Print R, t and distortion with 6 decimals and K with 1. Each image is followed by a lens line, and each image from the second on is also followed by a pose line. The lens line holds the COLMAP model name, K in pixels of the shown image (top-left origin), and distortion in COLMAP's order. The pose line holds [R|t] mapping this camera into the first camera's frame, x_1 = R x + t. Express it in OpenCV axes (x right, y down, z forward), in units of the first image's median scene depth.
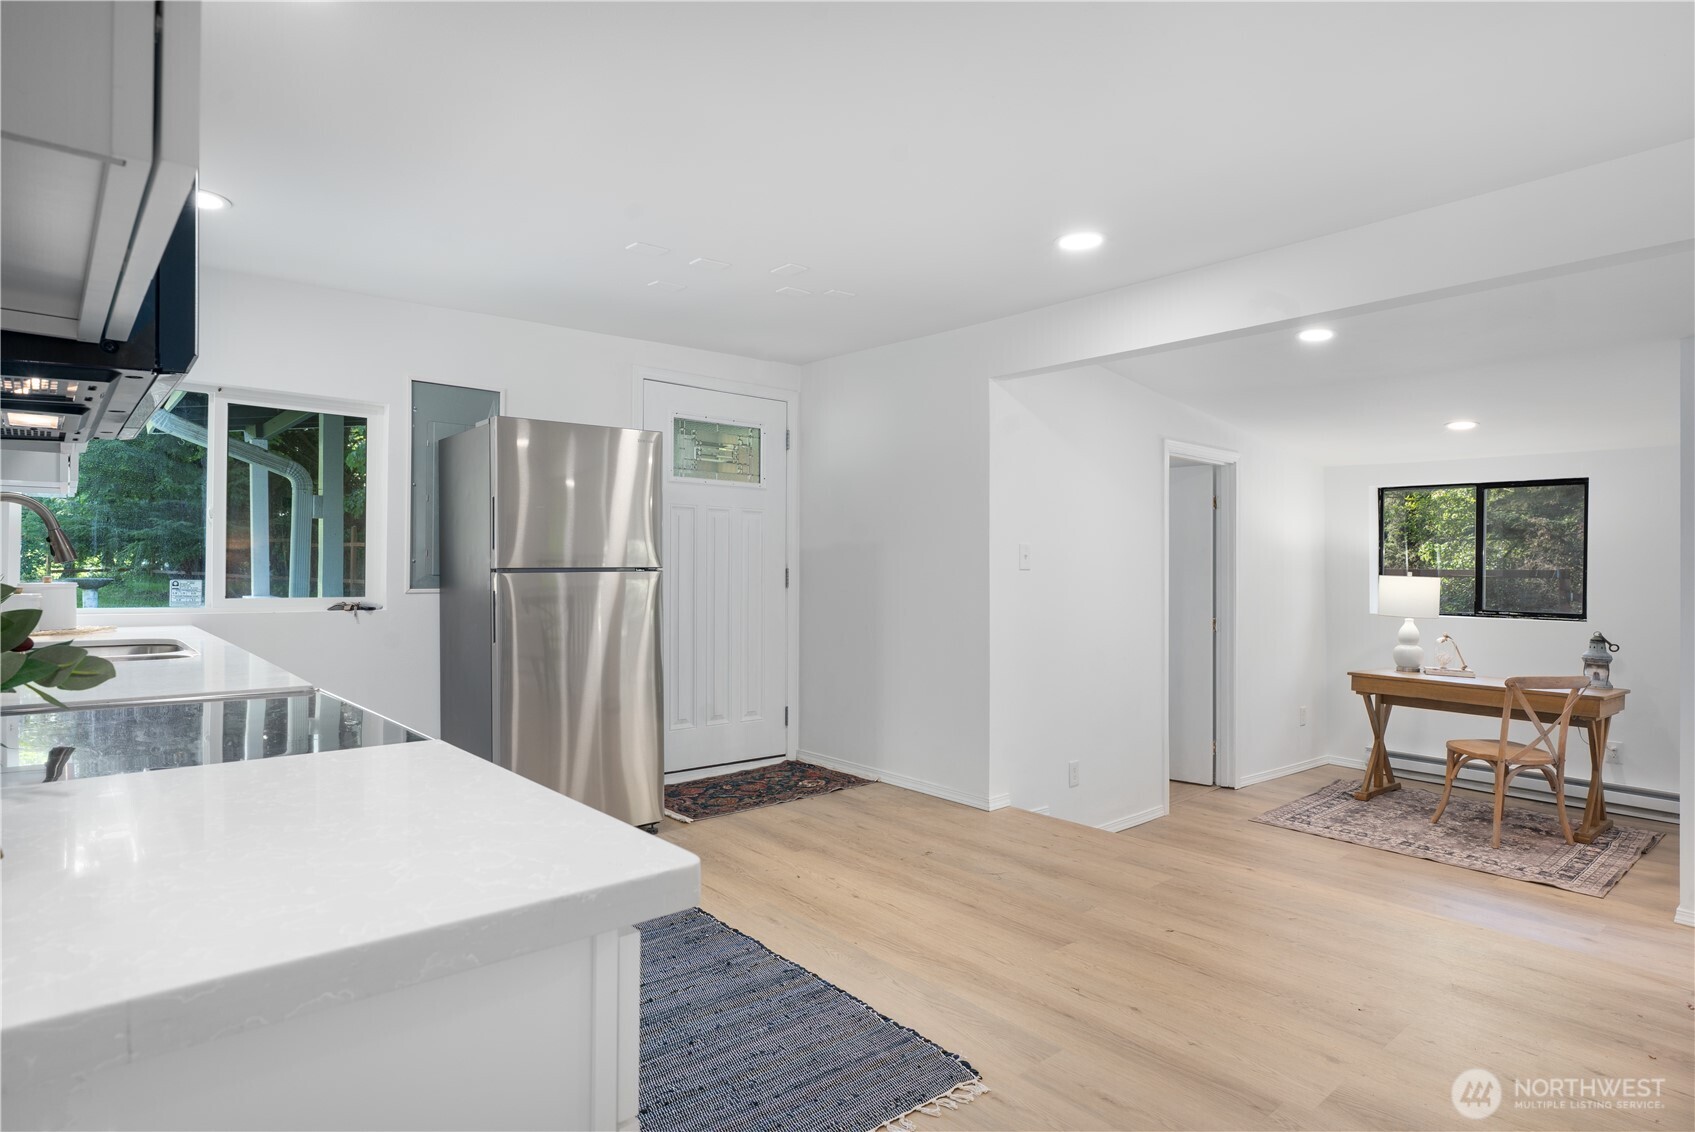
lens RADIAL K [[926.2, 0, 847.5], [0, 926.2, 566.0], [0, 0, 1]] dist [0.000731, 0.000871]
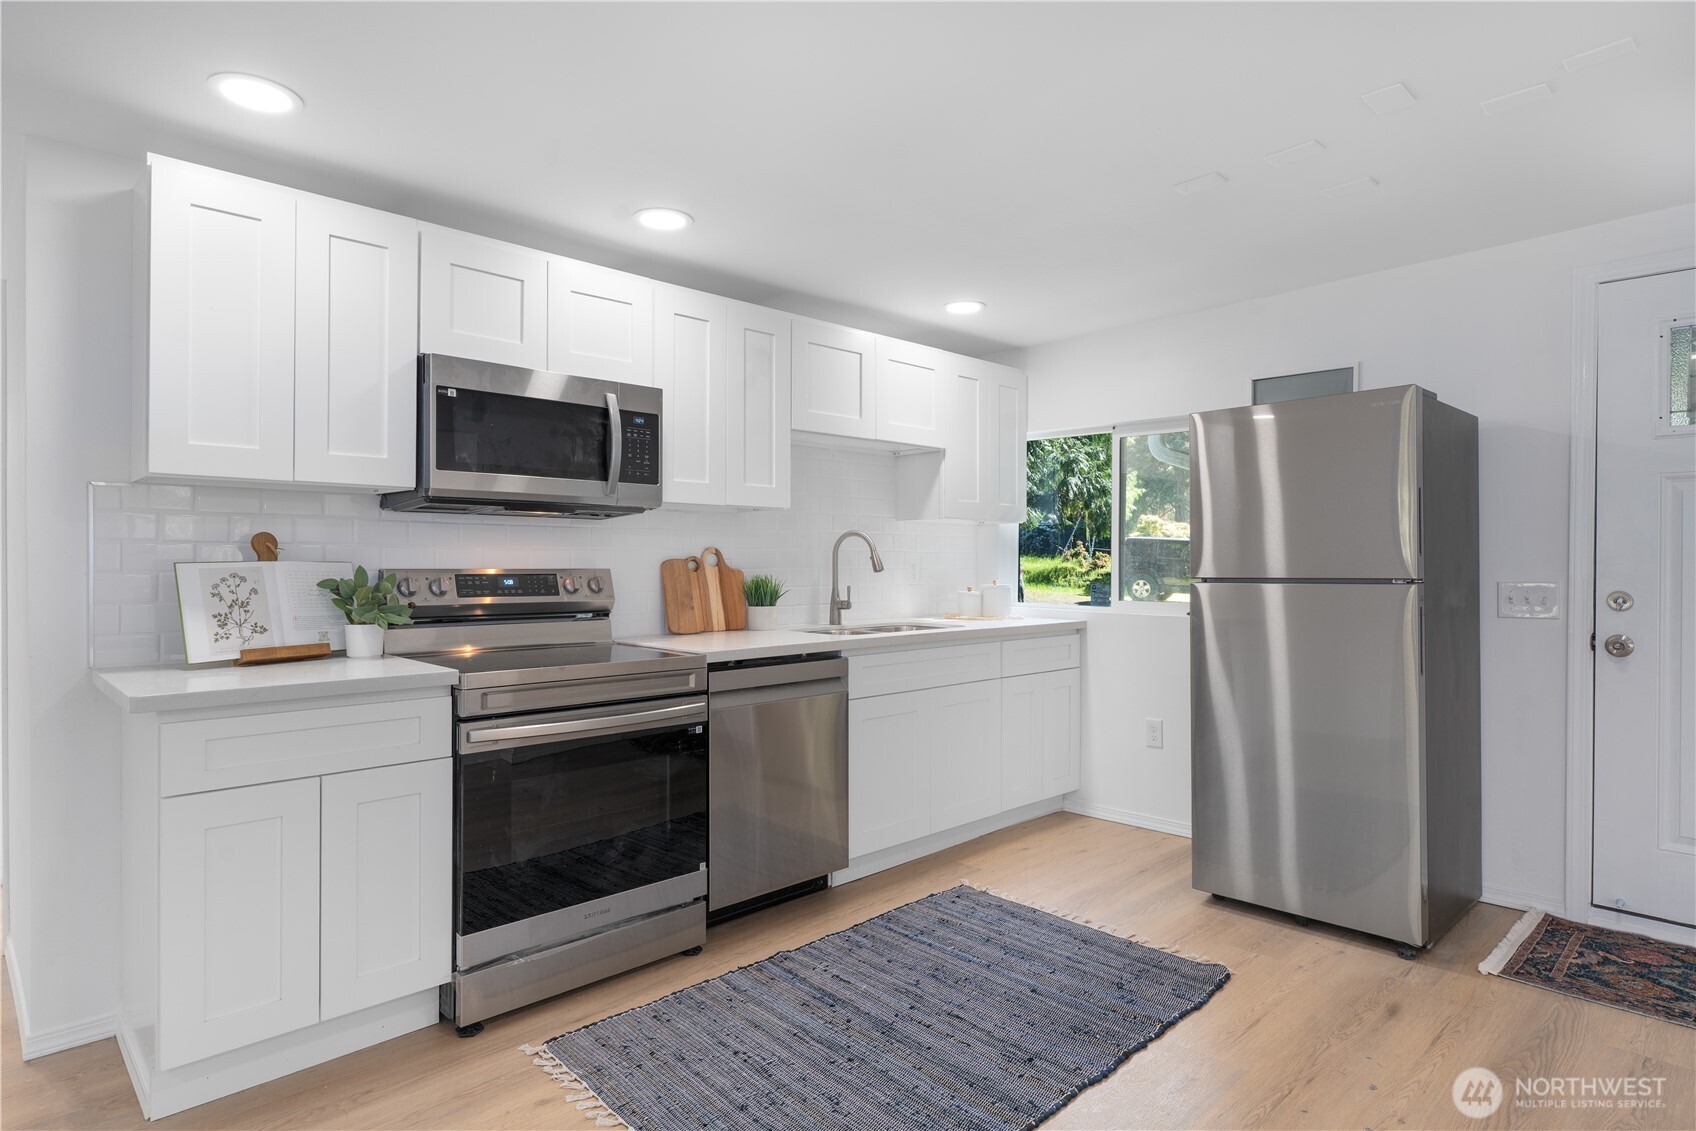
lens RADIAL K [[935.7, 0, 844.0], [0, 935.7, 560.3], [0, 0, 1]] dist [-0.001682, 0.001618]
pose [[0.058453, -0.012147, -0.998216, 1.035057], [-0.002077, 0.999922, -0.012290, -0.005761], [0.998288, 0.002792, 0.058423, 1.163625]]
